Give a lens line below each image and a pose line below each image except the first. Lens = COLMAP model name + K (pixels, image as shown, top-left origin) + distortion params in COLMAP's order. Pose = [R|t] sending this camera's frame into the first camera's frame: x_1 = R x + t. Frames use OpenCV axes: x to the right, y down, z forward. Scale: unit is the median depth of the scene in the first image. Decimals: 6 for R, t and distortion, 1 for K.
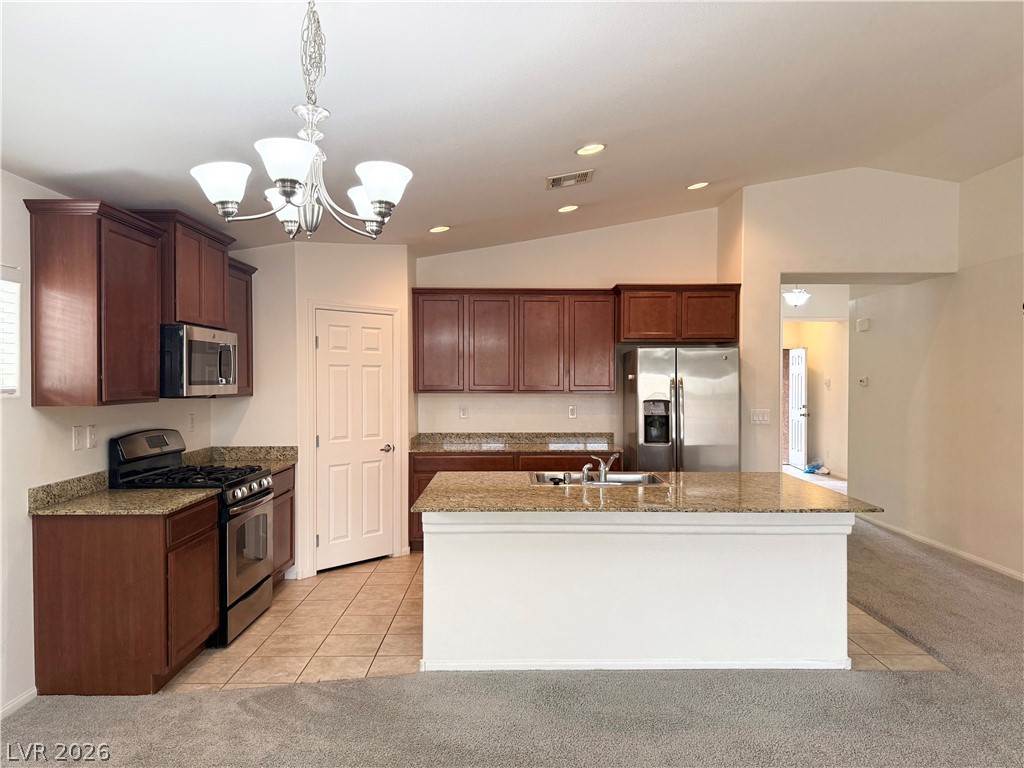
lens RADIAL K [[713.0, 0, 515.1], [0, 713.0, 387.2], [0, 0, 1]] dist [0.127921, -0.183656]
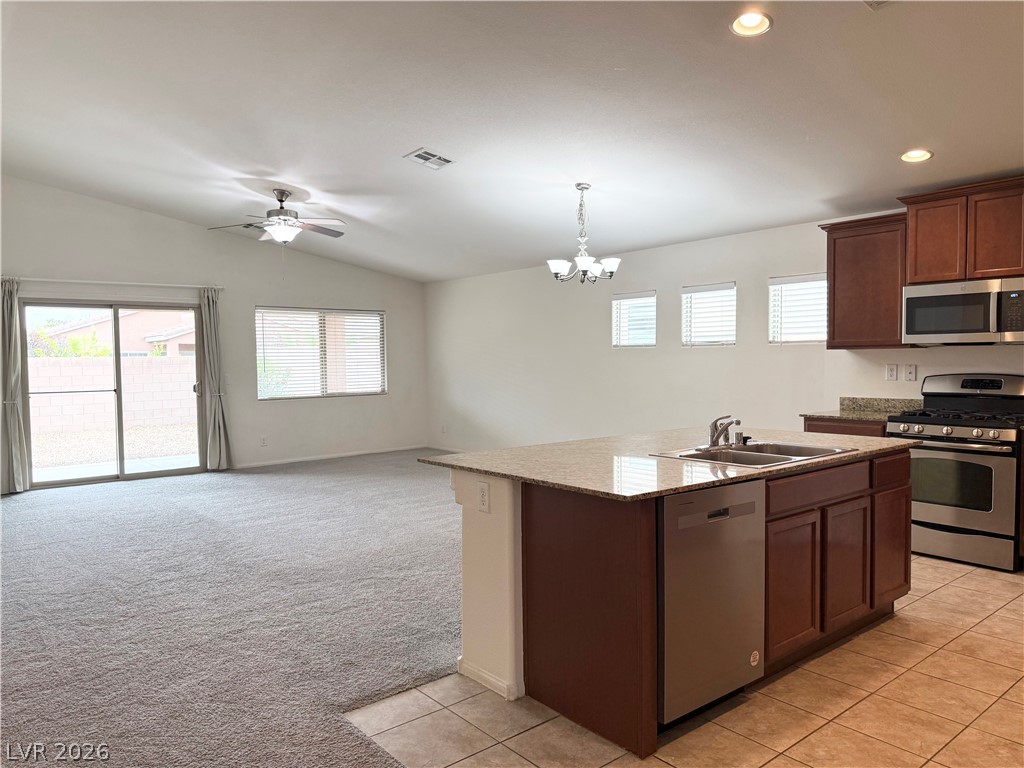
lens RADIAL K [[713.0, 0, 515.1], [0, 713.0, 387.2], [0, 0, 1]] dist [0.127921, -0.183656]
pose [[-0.779026, 0.035929, -0.625962, 0.640216], [0.002634, 0.998536, 0.054036, 0.012461], [0.626987, 0.040446, -0.777979, 1.156394]]
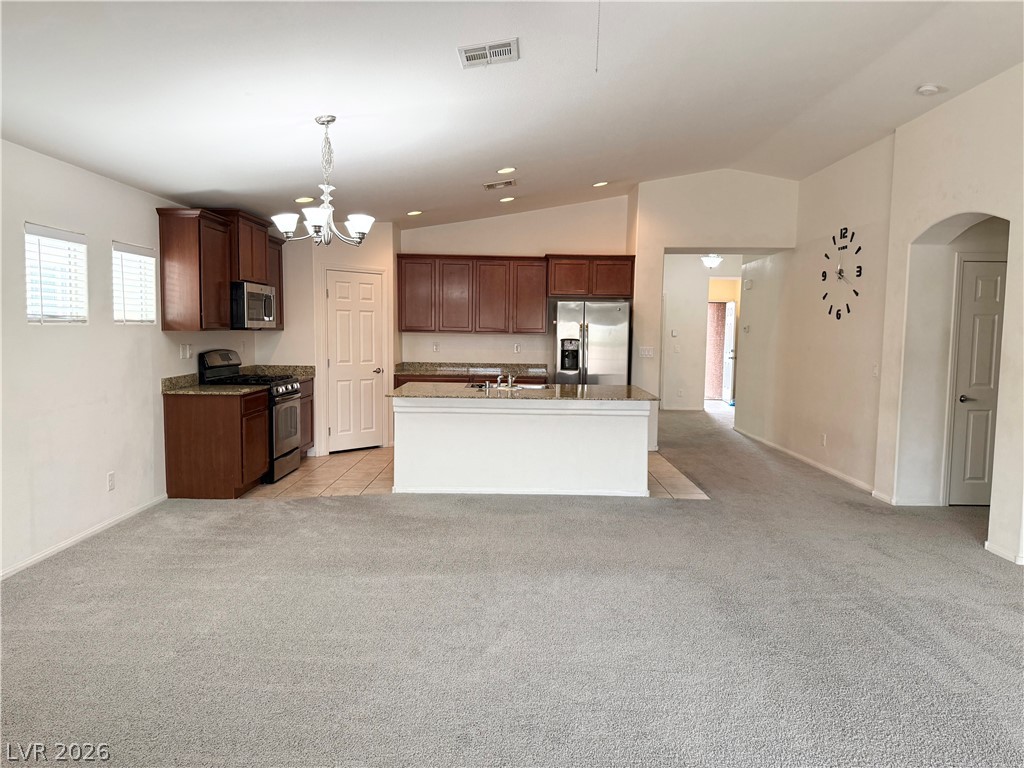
lens RADIAL K [[713.0, 0, 515.1], [0, 713.0, 387.2], [0, 0, 1]] dist [0.127921, -0.183656]
pose [[0.999830, 0.015740, -0.009638, 0.114088], [-0.015018, 0.997373, 0.070865, 0.016045], [0.010728, -0.070709, 0.997439, -0.436917]]
